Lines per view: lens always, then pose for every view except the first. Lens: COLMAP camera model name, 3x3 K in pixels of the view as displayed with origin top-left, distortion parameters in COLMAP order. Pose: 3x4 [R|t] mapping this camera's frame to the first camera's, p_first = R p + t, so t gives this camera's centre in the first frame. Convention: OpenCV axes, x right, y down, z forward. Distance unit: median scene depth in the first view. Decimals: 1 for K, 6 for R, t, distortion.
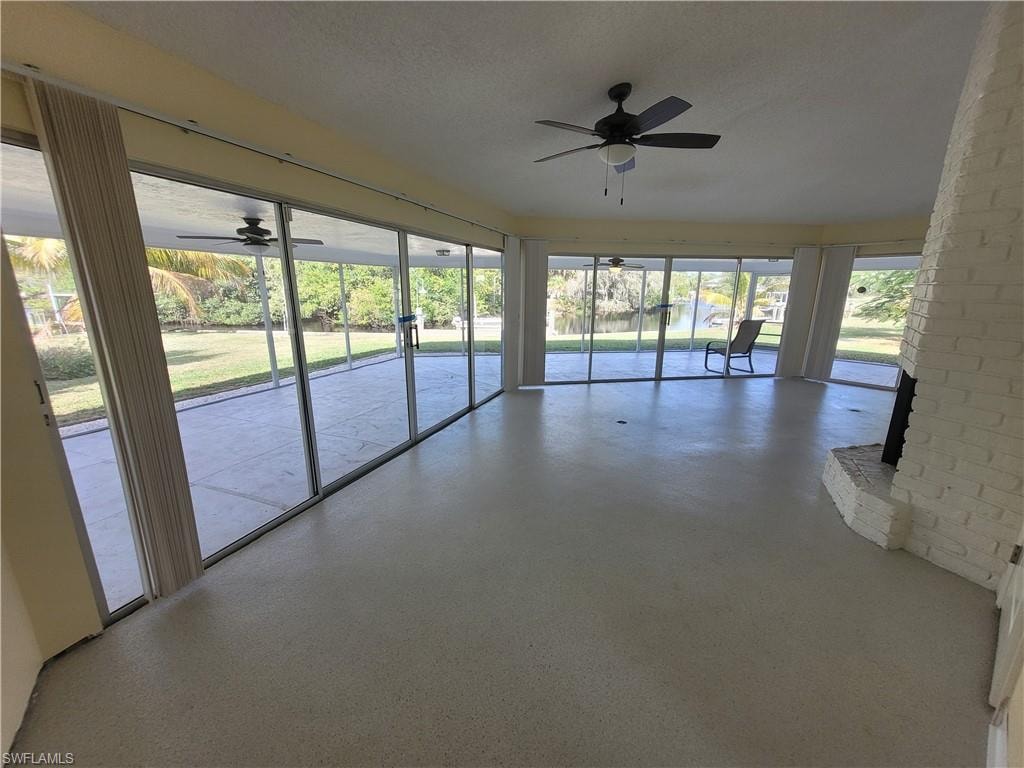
lens RADIAL K [[398.0, 0, 514.7], [0, 398.0, 387.9], [0, 0, 1]] dist [0.006384, -0.000518]
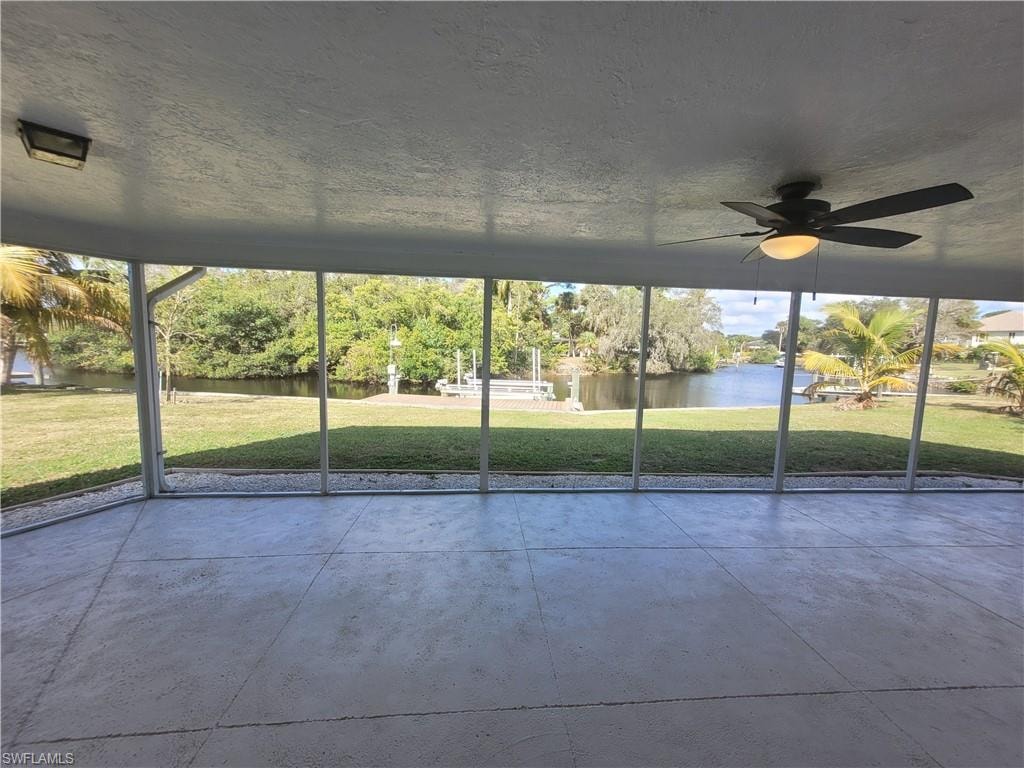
lens RADIAL K [[398.0, 0, 514.7], [0, 398.0, 387.9], [0, 0, 1]] dist [0.006384, -0.000518]
pose [[0.996992, 0.027695, -0.072386, 0.104721], [-0.037552, 0.989639, -0.138582, -0.243529], [0.067798, 0.140883, 0.987702, 1.123470]]
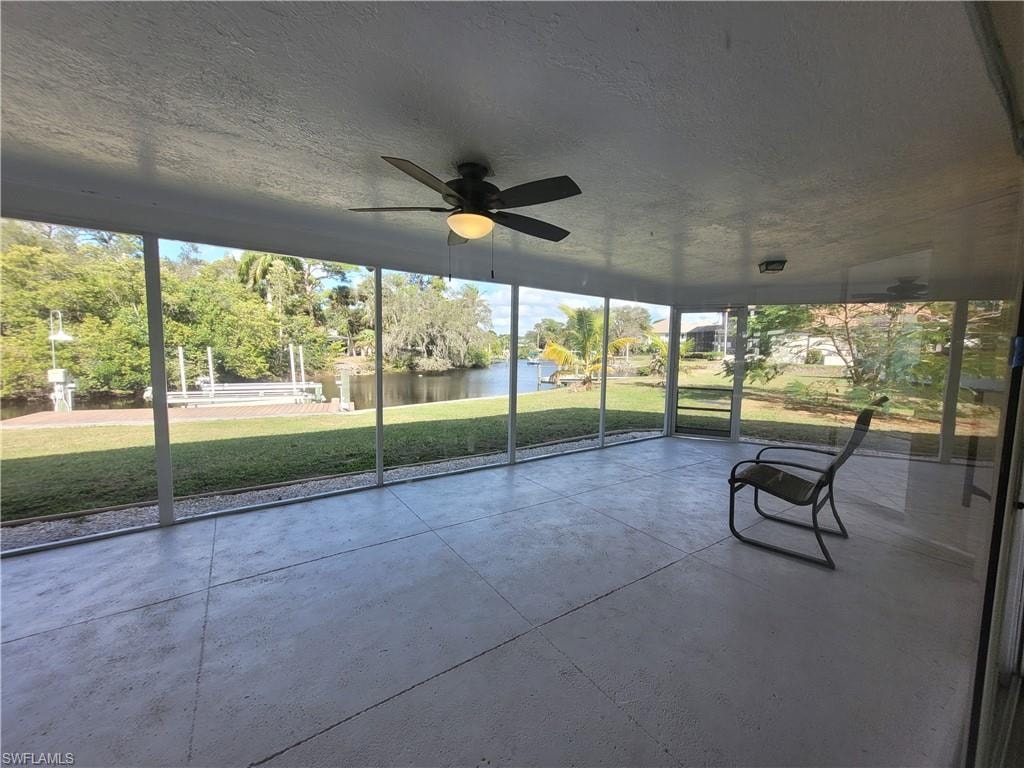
lens RADIAL K [[398.0, 0, 514.7], [0, 398.0, 387.9], [0, 0, 1]] dist [0.006384, -0.000518]
pose [[0.901253, -0.031912, 0.432117, 0.182731], [0.093041, 0.988274, -0.121070, -0.230804], [-0.423187, 0.149319, 0.893654, 1.146545]]
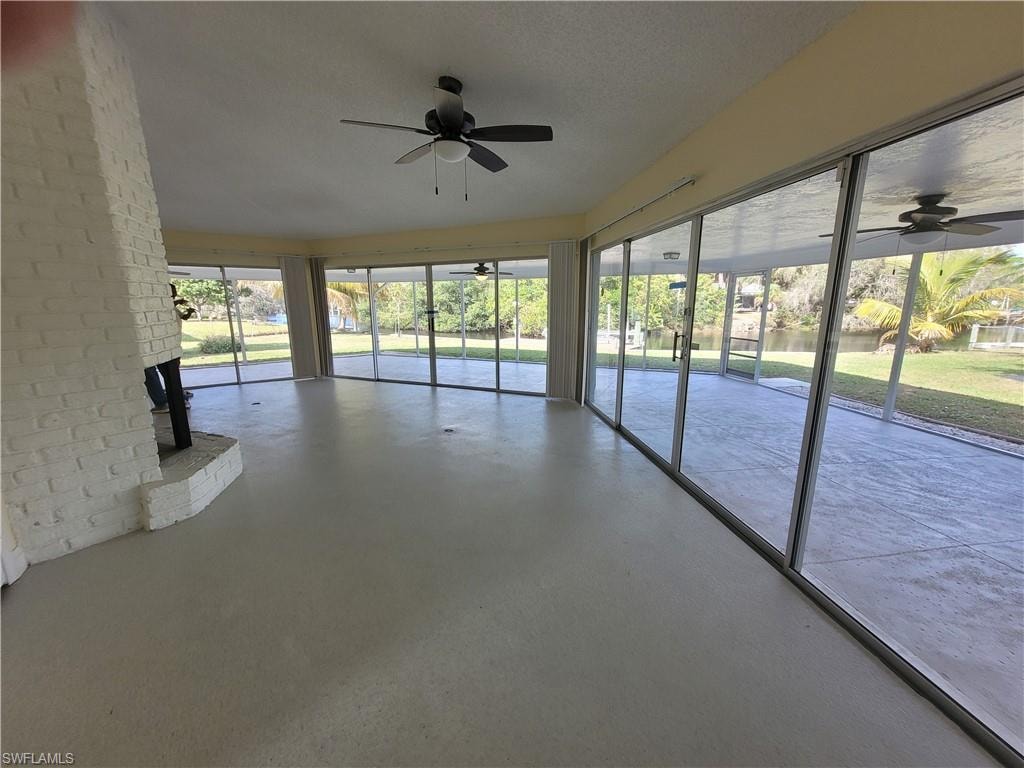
lens RADIAL K [[408.0, 0, 512.0], [0, 408.0, 384.0], [0, 0, 1]] dist [0.001647, -0.000089]
pose [[0.834947, 0.098419, -0.541459, 1.303359], [-0.123302, 0.992321, -0.009766, -0.045778], [0.536340, 0.074917, 0.840671, 0.293067]]
